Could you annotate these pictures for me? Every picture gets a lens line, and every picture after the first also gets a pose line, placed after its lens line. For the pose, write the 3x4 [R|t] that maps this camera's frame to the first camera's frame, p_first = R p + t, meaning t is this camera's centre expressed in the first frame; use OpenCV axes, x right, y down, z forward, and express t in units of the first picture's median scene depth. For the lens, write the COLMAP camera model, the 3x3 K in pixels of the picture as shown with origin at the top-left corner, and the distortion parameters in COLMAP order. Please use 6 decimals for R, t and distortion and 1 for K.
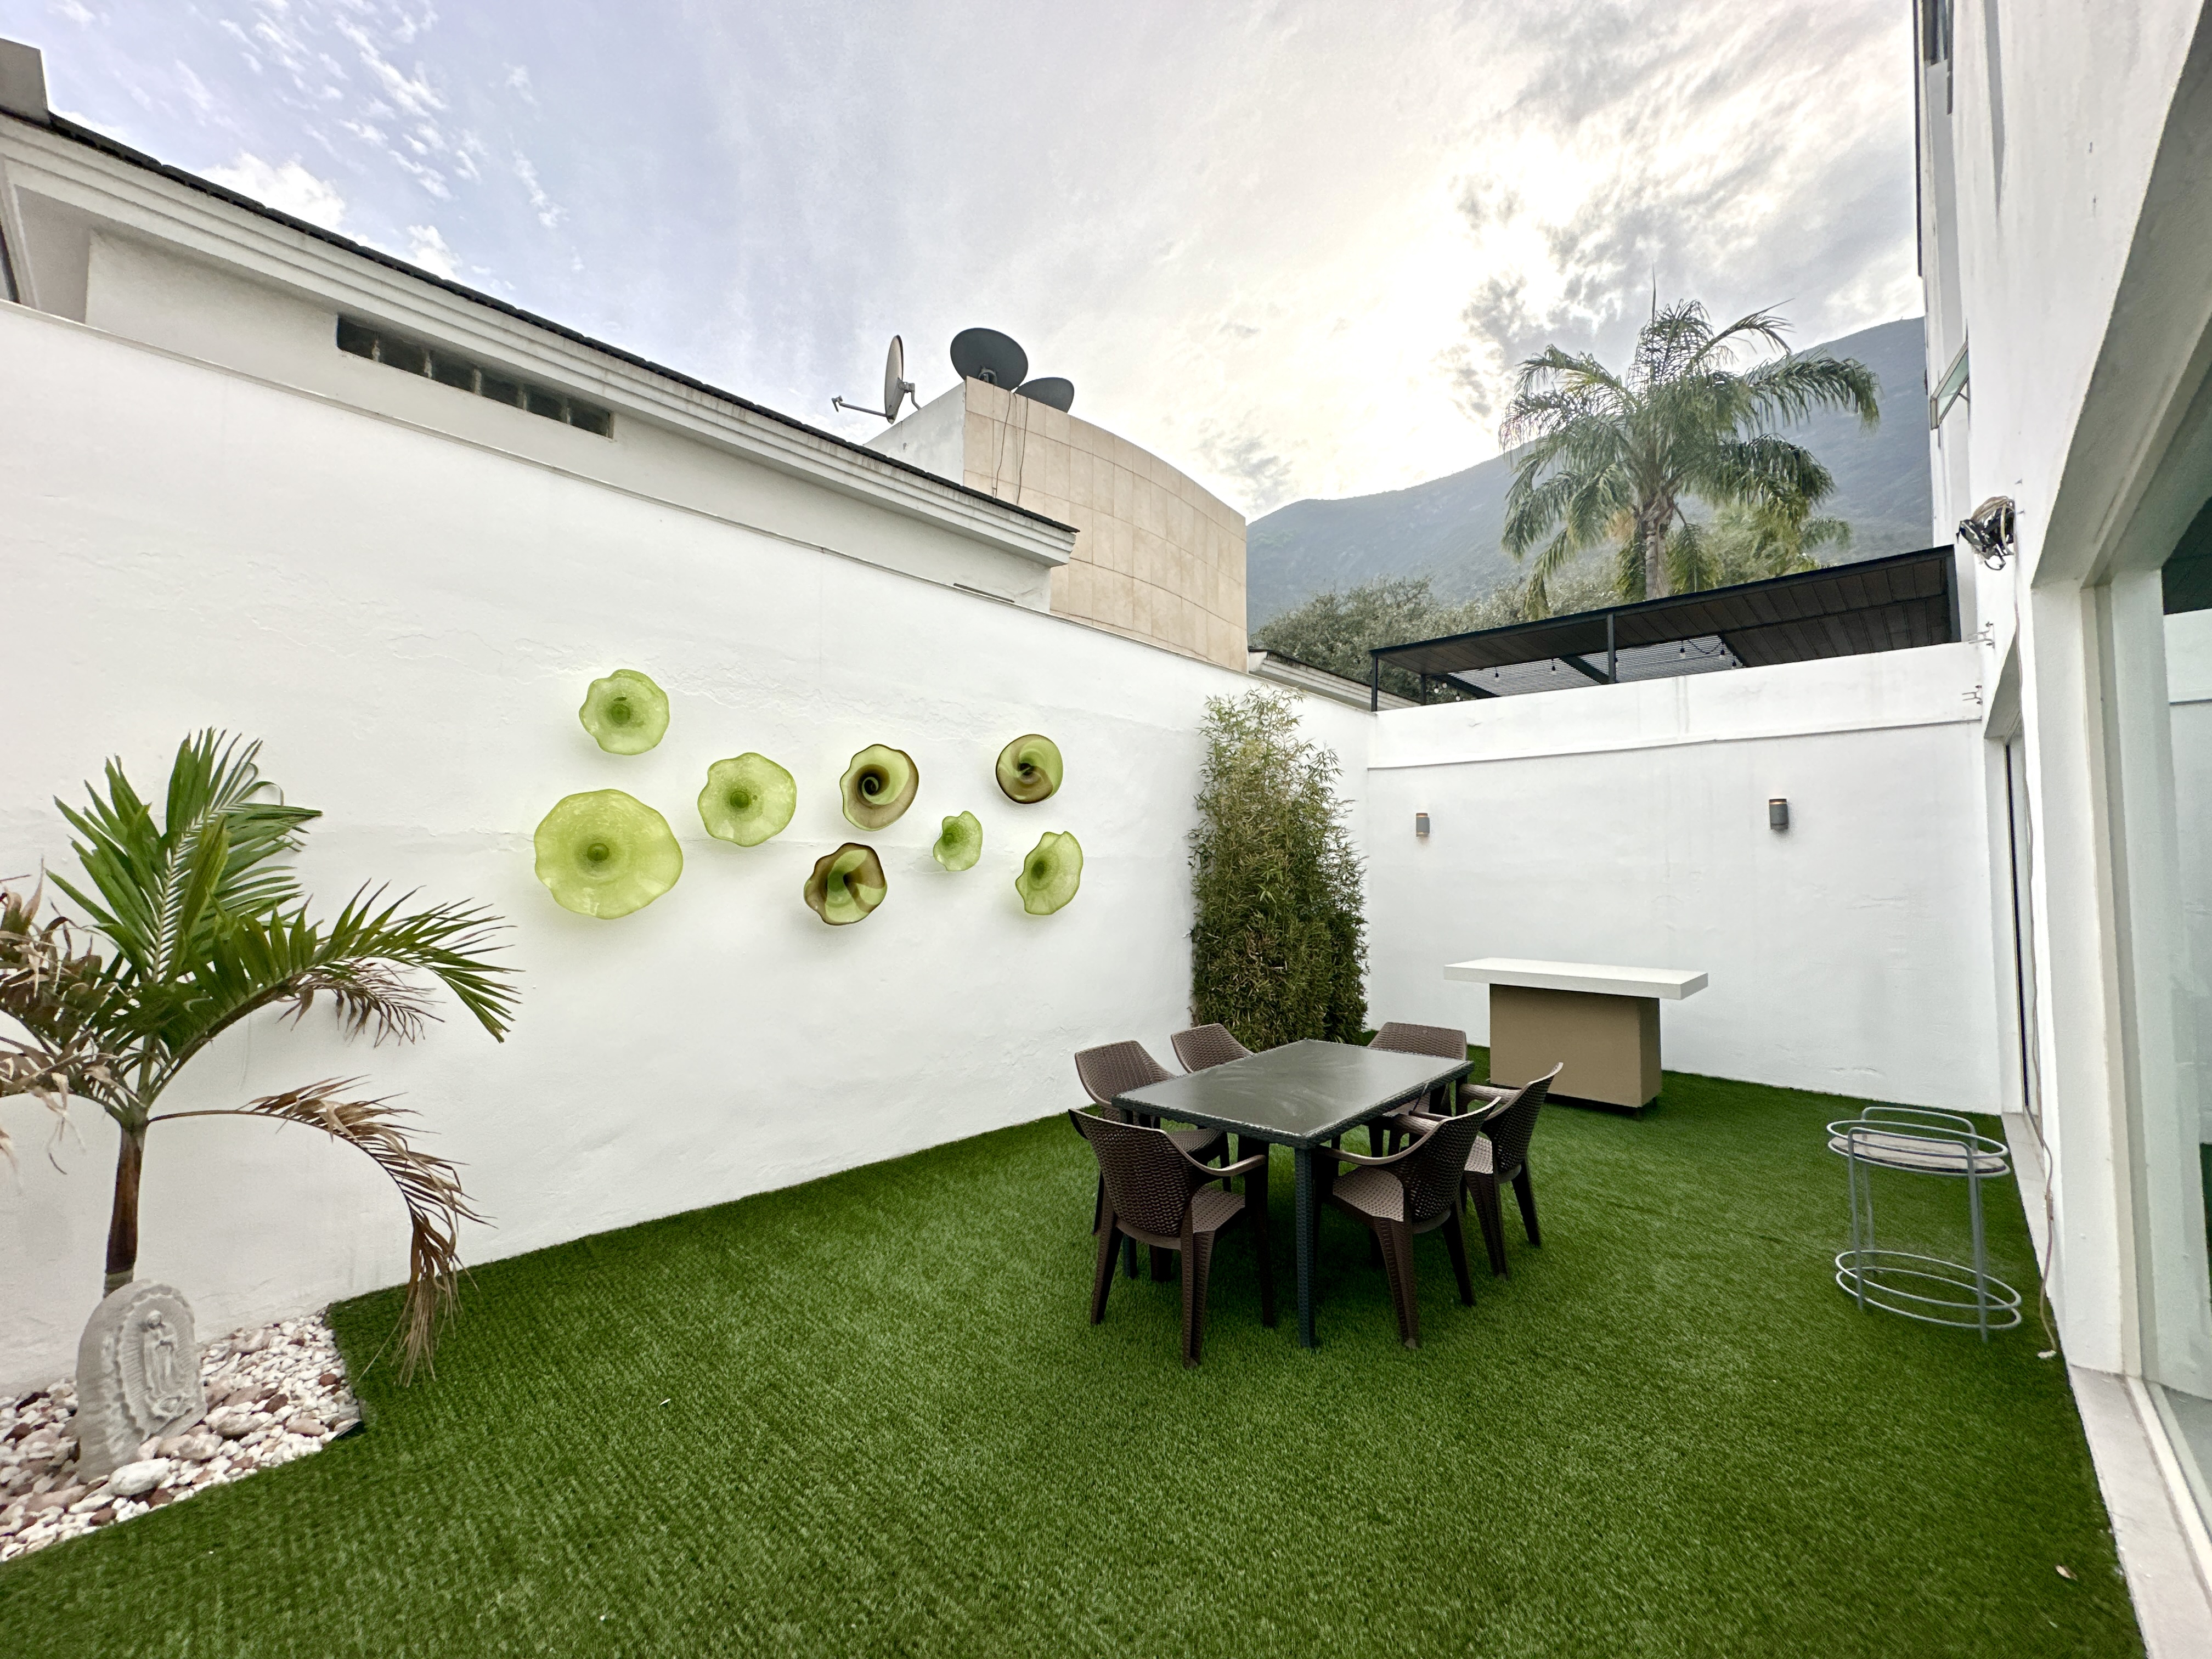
lens RADIAL K [[888.4, 0, 1106.0], [0, 888.4, 829.5], [0, 0, 1]] dist [-0.001986, -0.000176]
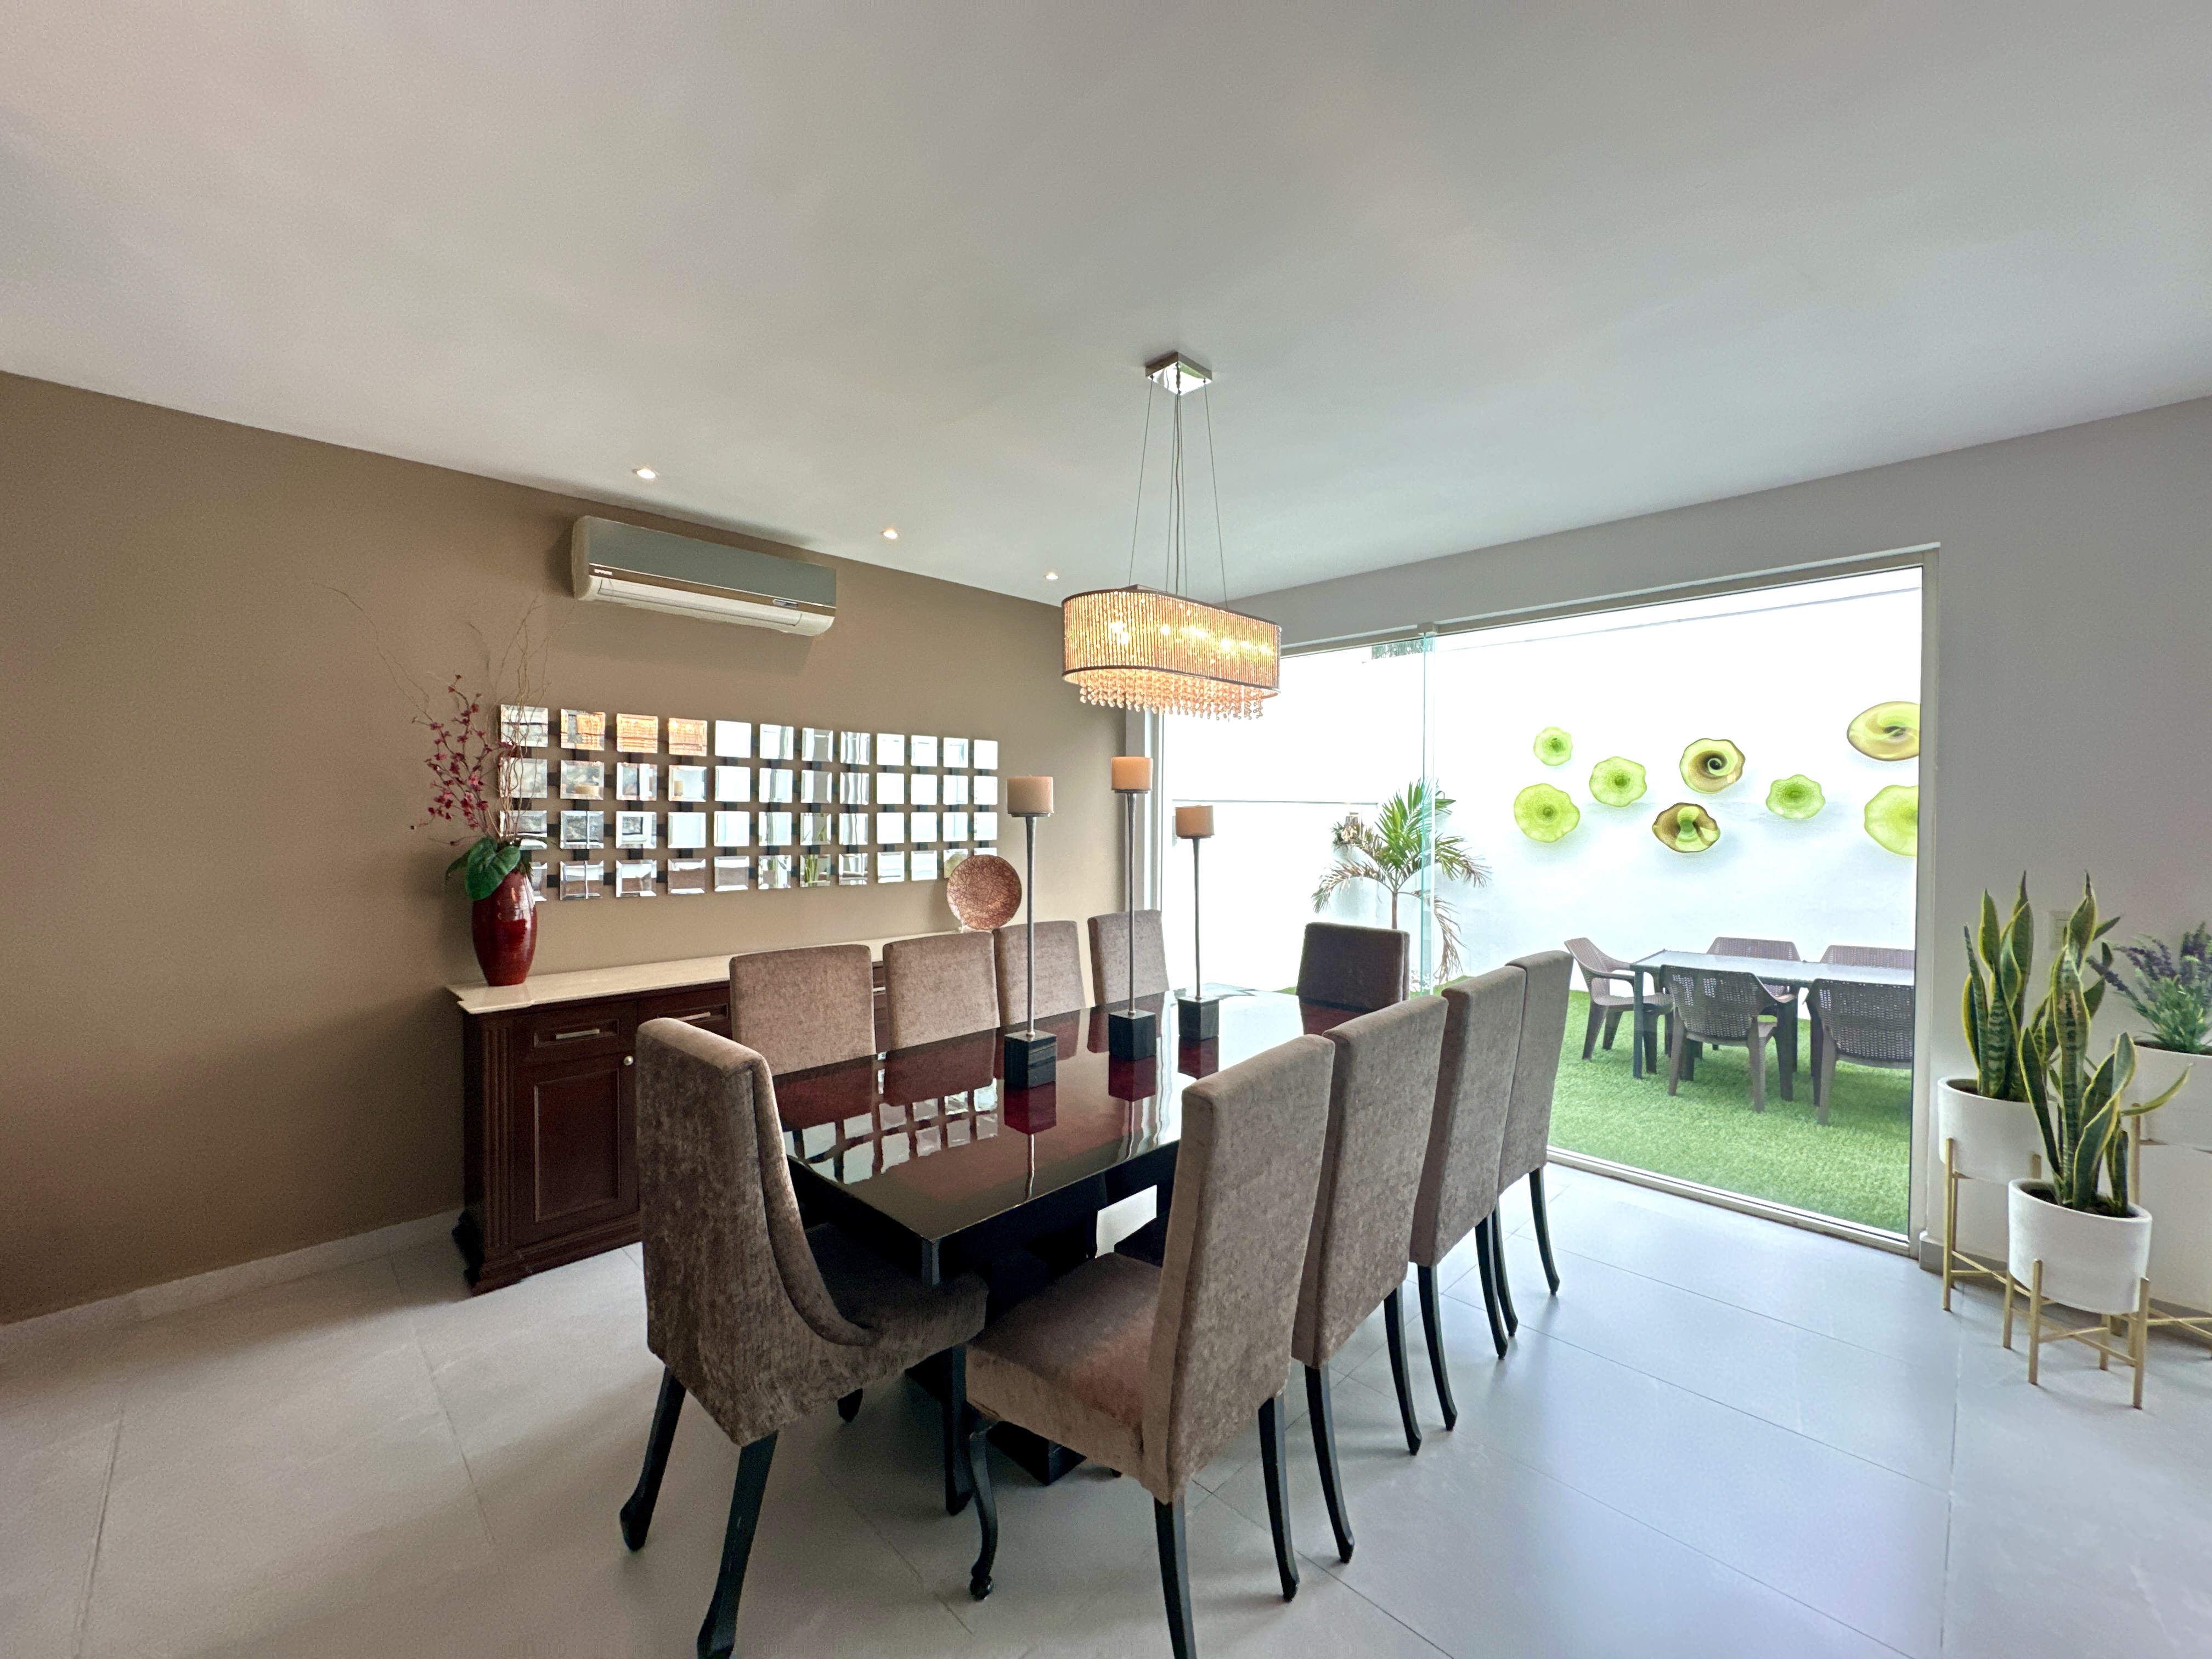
lens RADIAL K [[888.4, 0, 1106.0], [0, 888.4, 829.5], [0, 0, 1]] dist [-0.001986, -0.000176]
pose [[-0.038577, 0.017160, -0.999108, 1.469705], [0.064057, 0.997838, 0.014664, -0.029135], [0.997200, -0.063434, -0.039593, 0.002925]]
